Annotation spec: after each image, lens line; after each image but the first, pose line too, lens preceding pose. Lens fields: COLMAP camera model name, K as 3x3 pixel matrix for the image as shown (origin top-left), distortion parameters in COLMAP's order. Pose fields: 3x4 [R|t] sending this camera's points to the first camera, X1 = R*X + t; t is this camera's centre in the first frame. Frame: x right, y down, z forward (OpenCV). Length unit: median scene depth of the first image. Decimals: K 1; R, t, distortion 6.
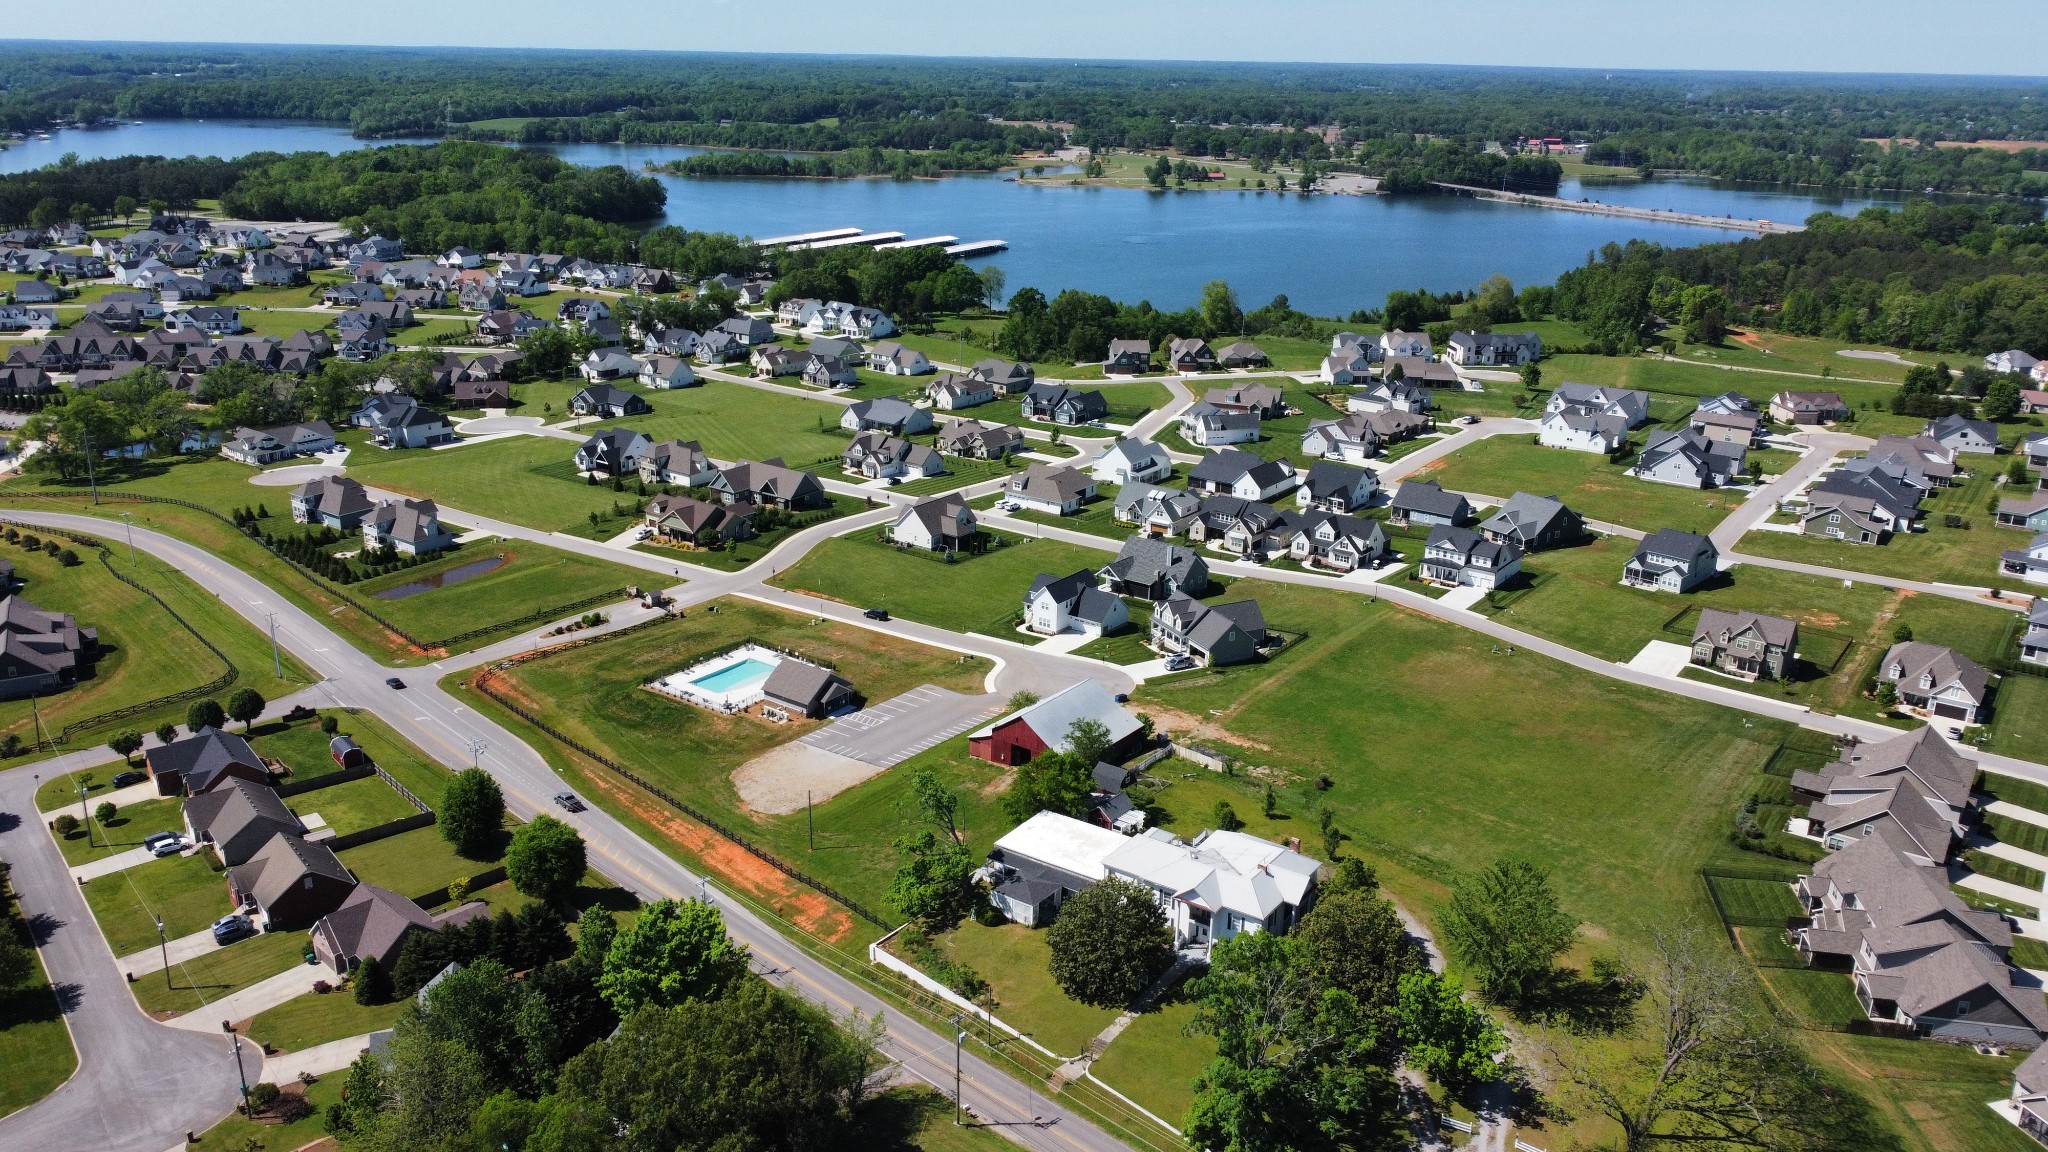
lens RADIAL K [[1564.8, 0, 1021.7], [0, 1564.8, 574.2], [0, 0, 1]] dist [0.010170, -0.000337]
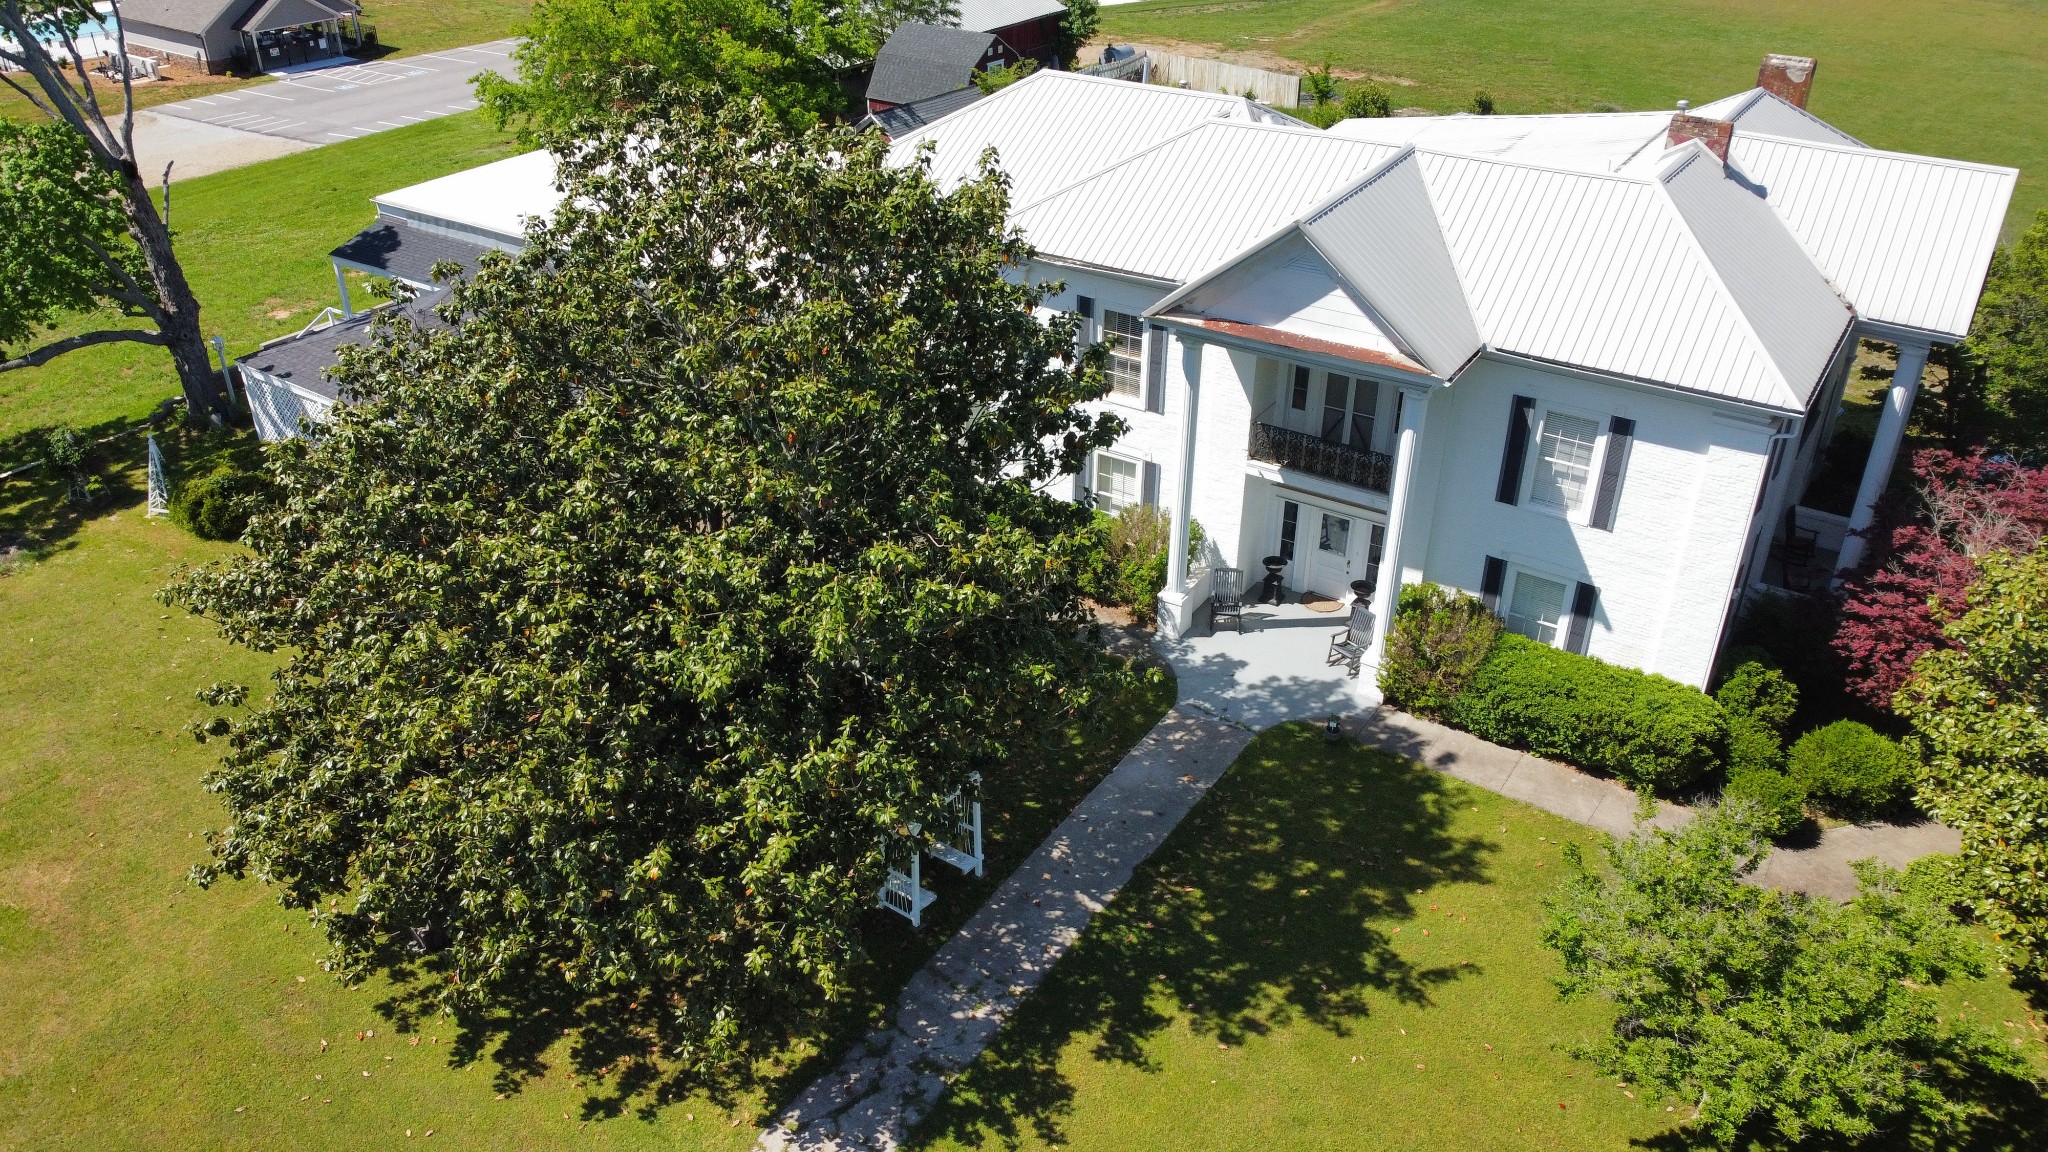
lens RADIAL K [[1564.8, 0, 1024.2], [0, 1564.8, 576.6], [0, 0, 1]] dist [0.010170, -0.000337]
pose [[0.999686, -0.021737, 0.012498, 0.081435], [0.018854, 0.980267, 0.196775, 0.201740], [-0.016528, -0.196478, 0.980369, 0.843386]]
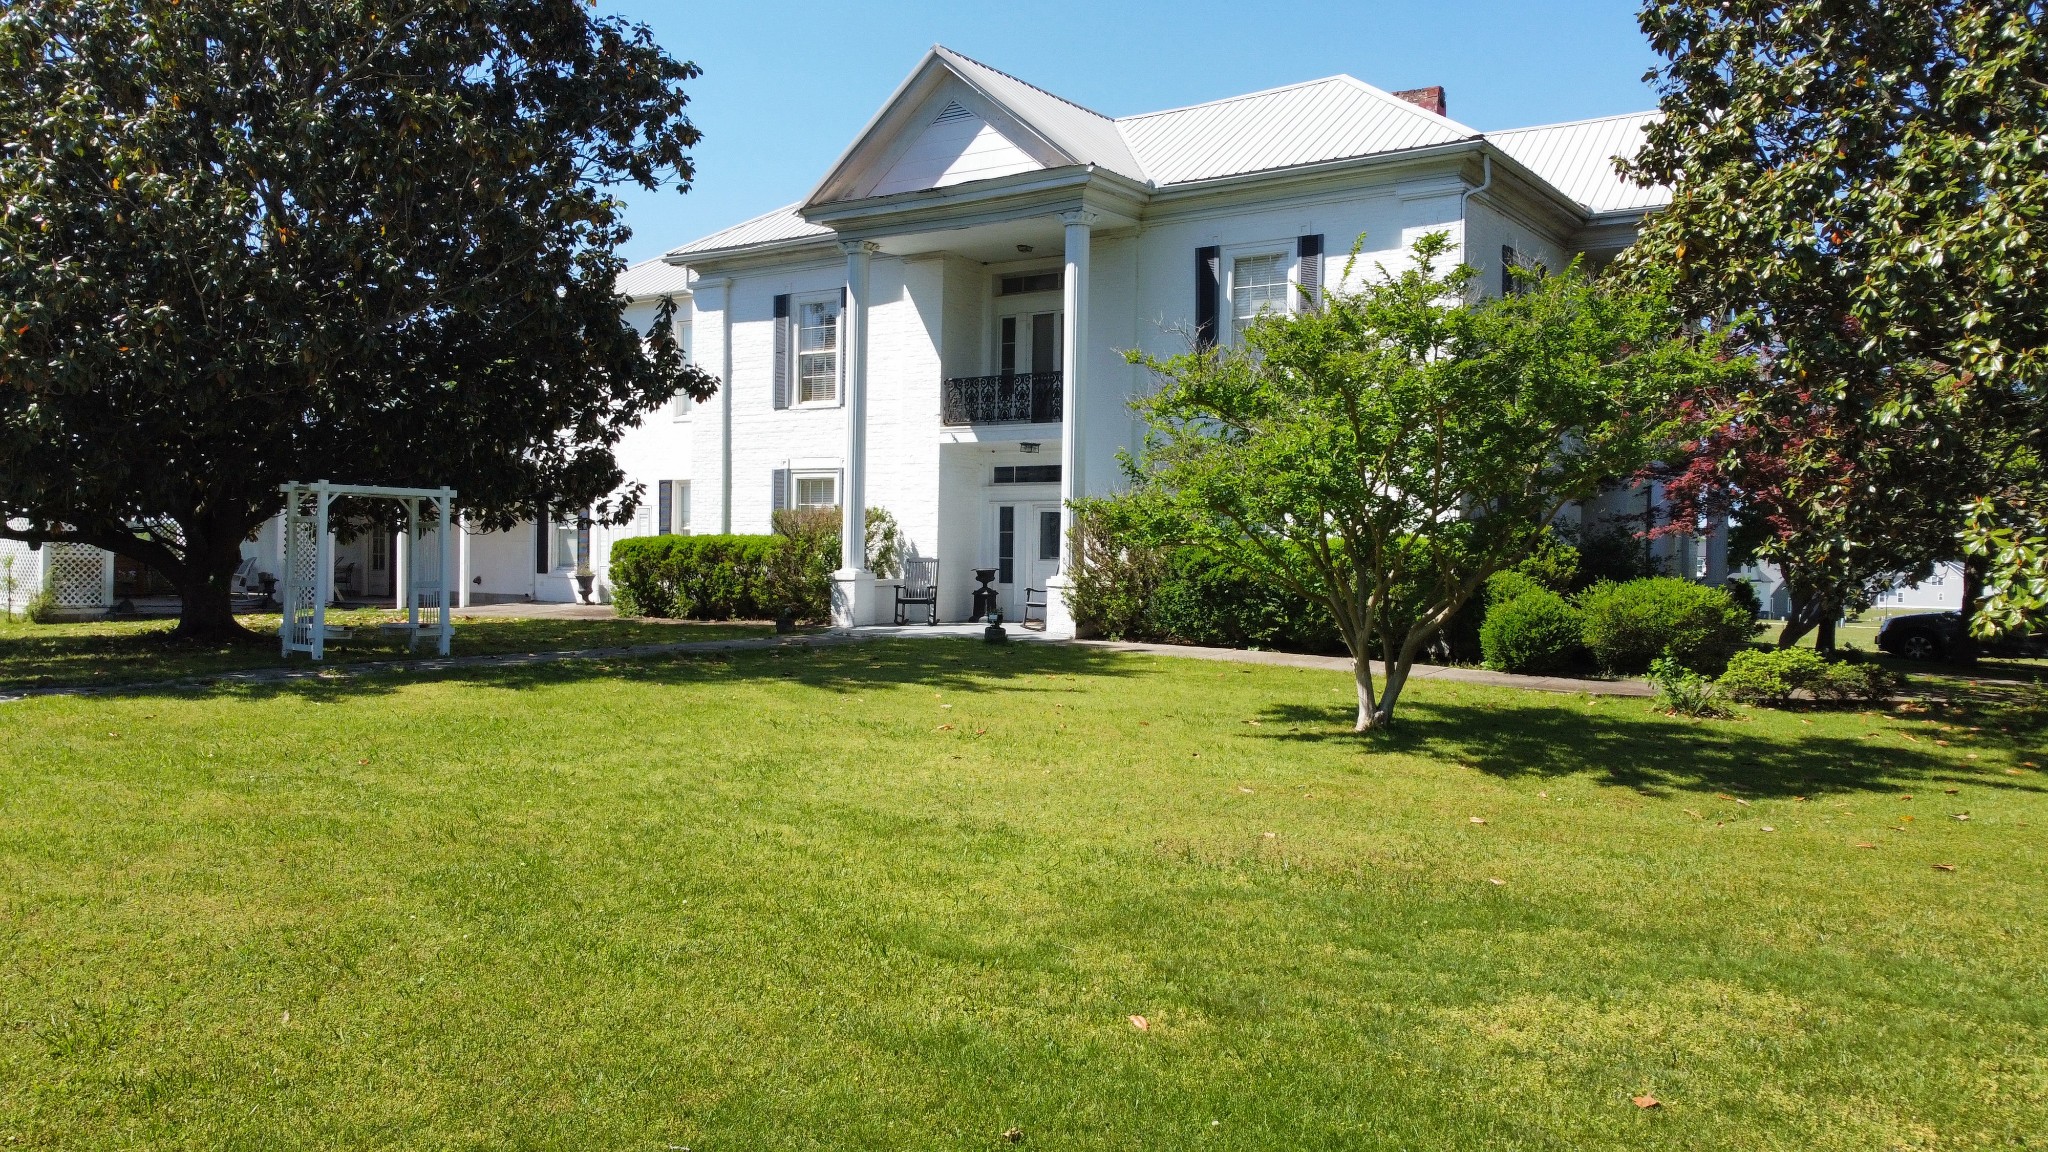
lens RADIAL K [[1564.8, 0, 1024.2], [0, 1564.8, 574.7], [0, 0, 1]] dist [0.010170, -0.000337]
pose [[0.999853, -0.004380, -0.016604, 0.118019], [-0.000884, 0.952524, -0.304461, 0.280657], [0.017149, 0.304431, 0.952380, 0.876184]]
